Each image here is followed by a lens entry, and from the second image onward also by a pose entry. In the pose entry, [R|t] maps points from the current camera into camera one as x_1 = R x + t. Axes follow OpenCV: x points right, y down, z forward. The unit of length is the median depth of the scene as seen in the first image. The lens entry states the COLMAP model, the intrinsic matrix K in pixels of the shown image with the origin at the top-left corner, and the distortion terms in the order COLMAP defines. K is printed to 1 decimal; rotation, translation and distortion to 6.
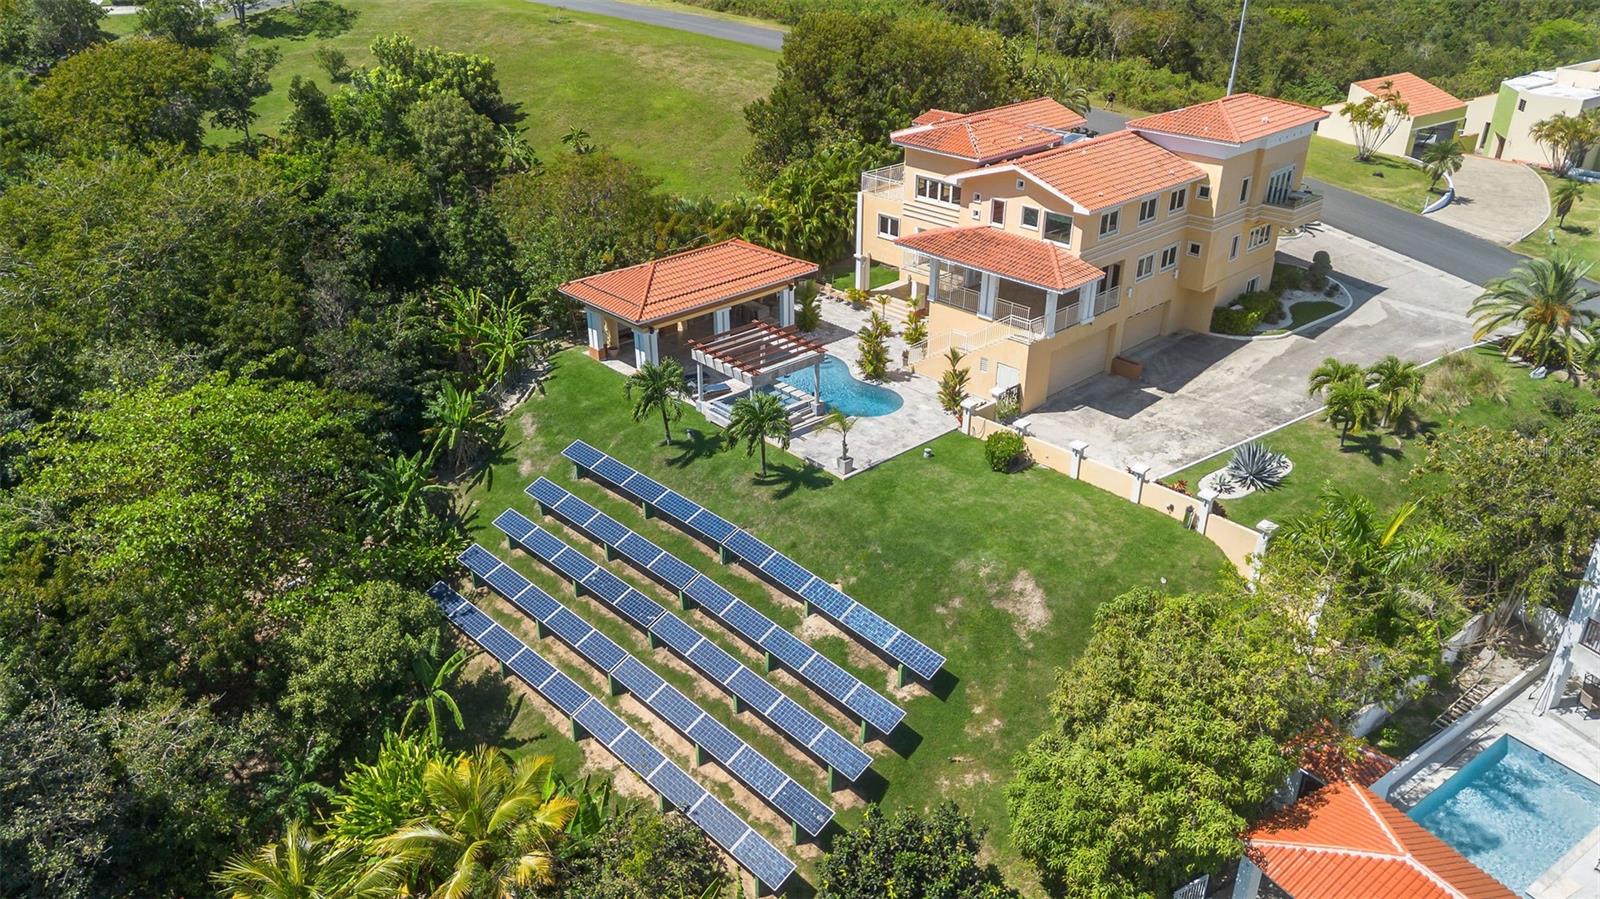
lens RADIAL K [[1144.4, 0, 792.4], [0, 1144.4, 452.4], [0, 0, 1]] dist [0.070184, -0.062944]
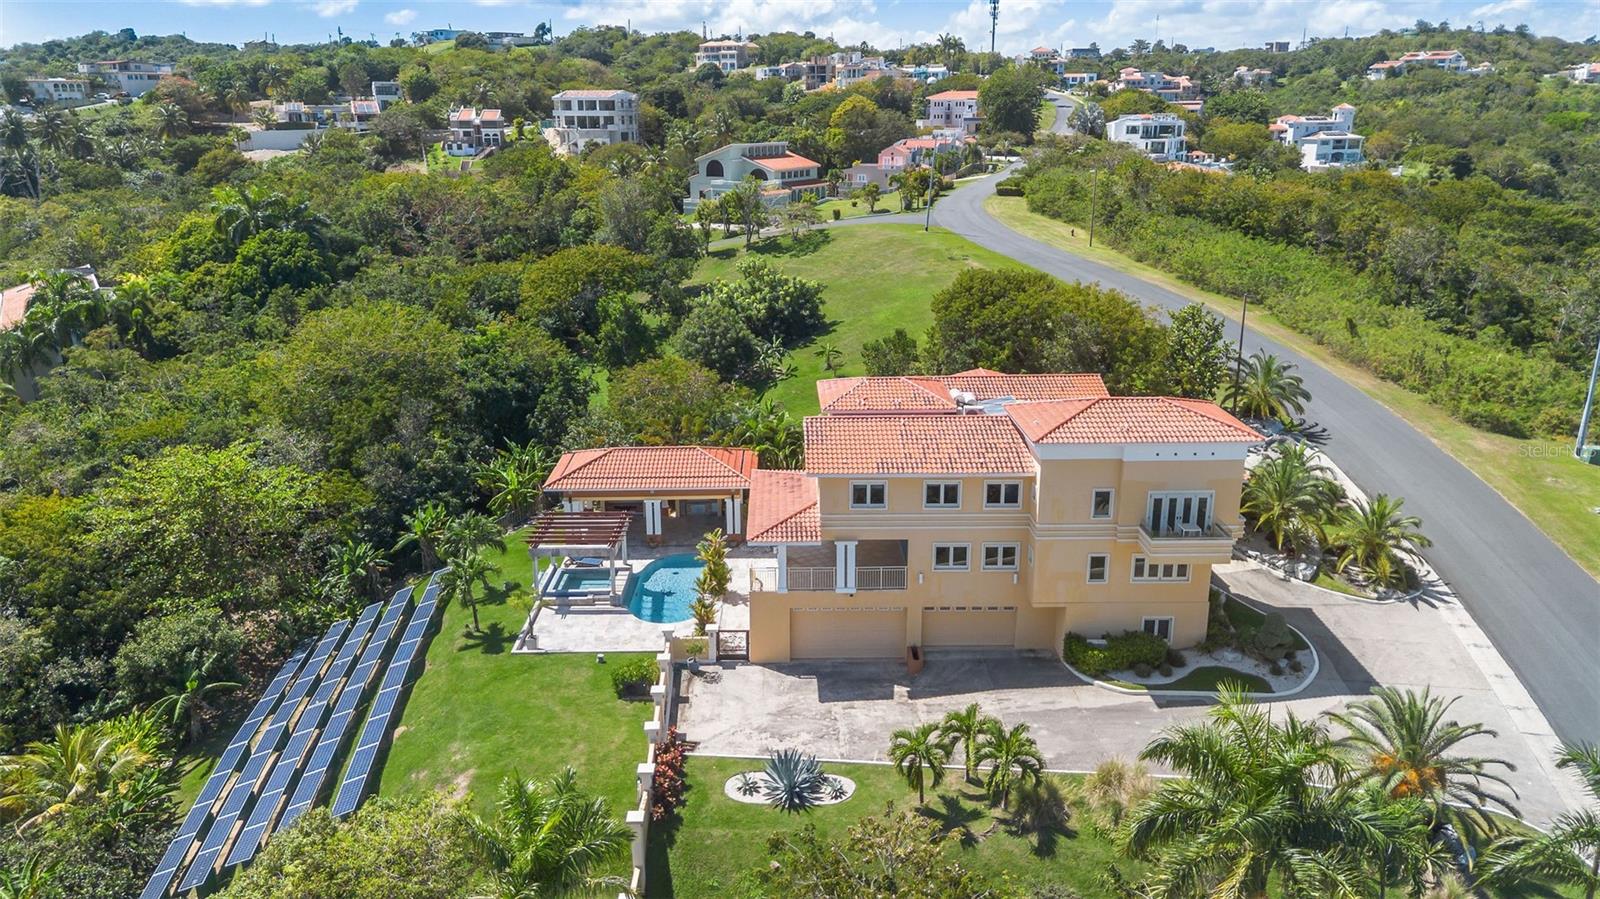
lens RADIAL K [[1144.4, 0, 790.9], [0, 1144.4, 453.8], [0, 0, 1]] dist [0.070184, -0.062944]
pose [[0.738863, 0.194896, -0.645056, 0.809132], [-0.300081, 0.952268, -0.056004, -0.156199], [0.603351, 0.234948, 0.762081, 0.235506]]
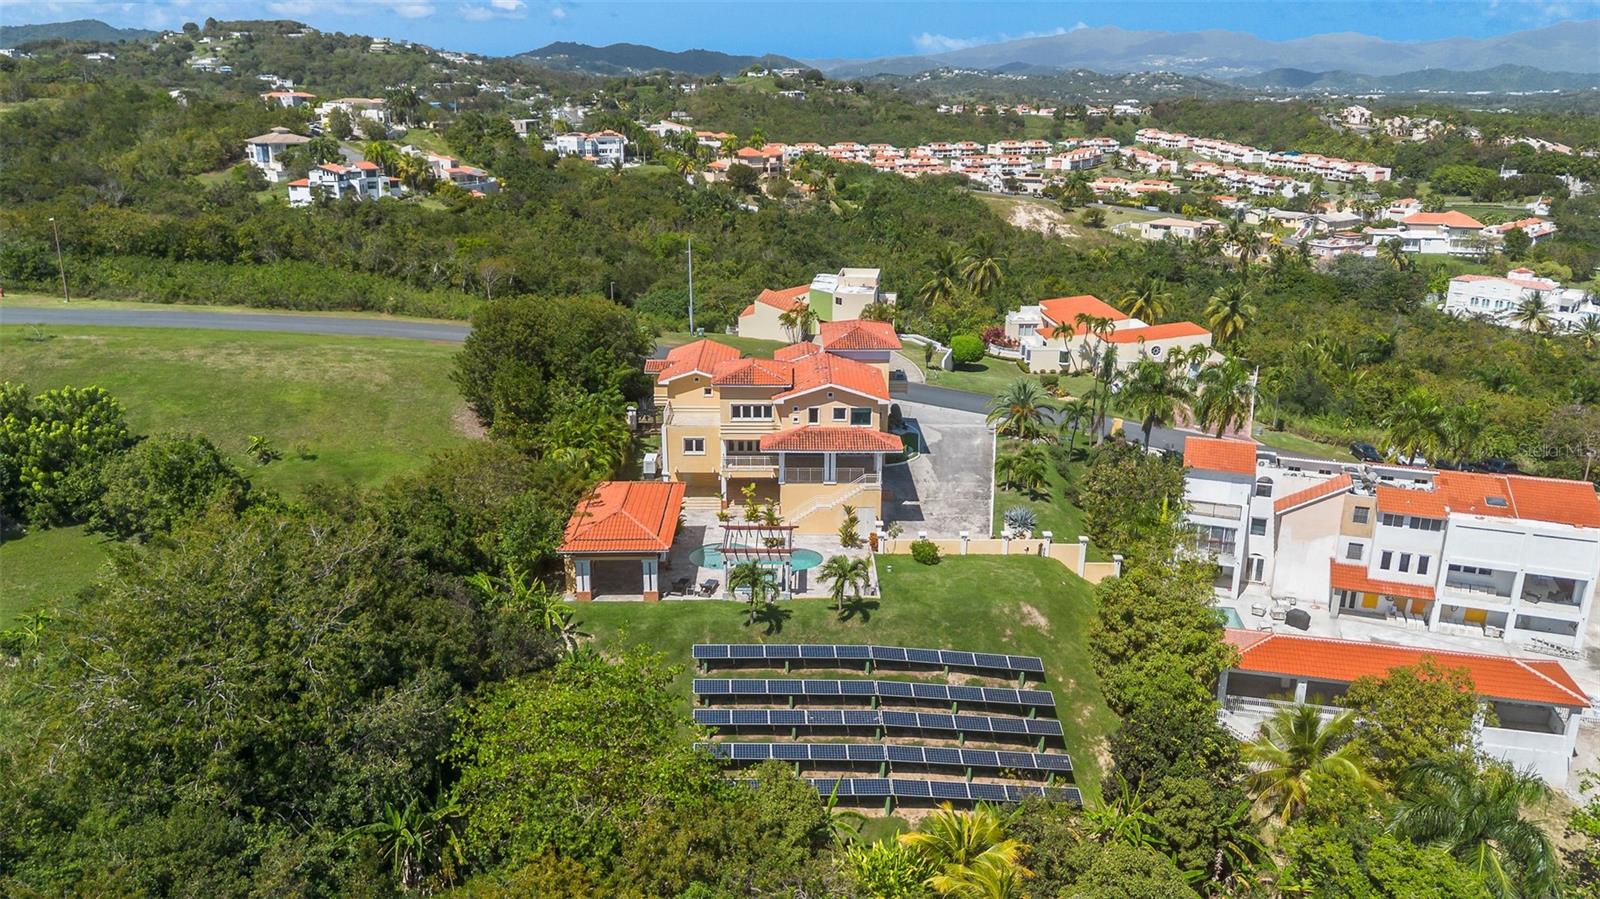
lens RADIAL K [[1144.4, 0, 795.9], [0, 1144.4, 450.4], [0, 0, 1]] dist [0.070184, -0.062944]
pose [[0.675871, -0.218327, 0.703940, -0.910890], [0.332205, 0.942834, -0.026539, -0.135372], [-0.657904, 0.251790, 0.709763, -0.034866]]
